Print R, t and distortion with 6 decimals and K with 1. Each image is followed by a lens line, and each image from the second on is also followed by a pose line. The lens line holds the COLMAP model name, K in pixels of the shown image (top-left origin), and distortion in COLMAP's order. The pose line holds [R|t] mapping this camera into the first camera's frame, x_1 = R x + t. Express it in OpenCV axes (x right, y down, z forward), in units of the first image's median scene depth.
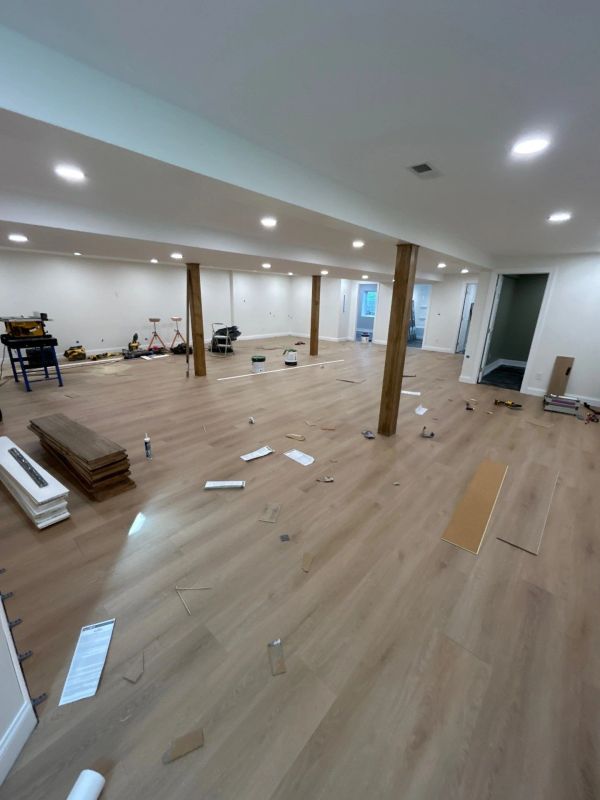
lens RADIAL K [[317.0, 0, 300.0], [0, 317.0, 400.0], [0, 0, 1]] dist [-0.000001, 0.000032]
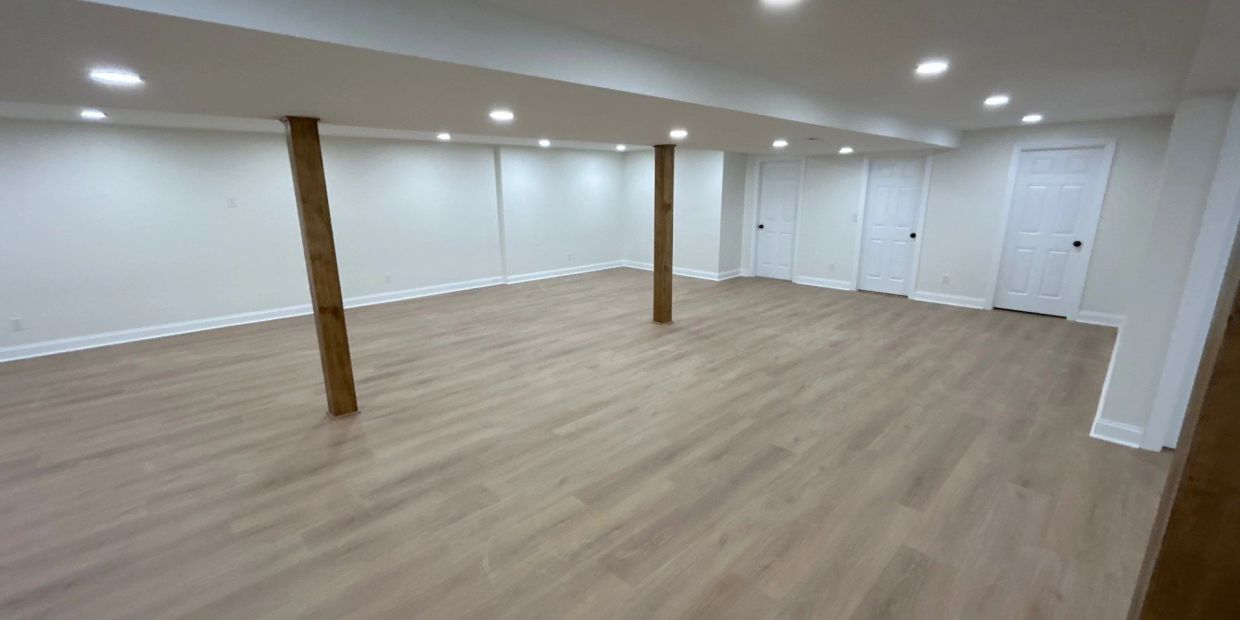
lens RADIAL K [[511.4, 0, 620.0], [0, 511.4, 310.0], [0, 0, 1]] dist [0.001185, 0.000089]
pose [[0.997722, -0.015472, -0.065658, 0.045426], [0.010484, 0.997079, -0.075651, -0.153582], [0.066637, 0.074790, 0.994970, 0.422355]]
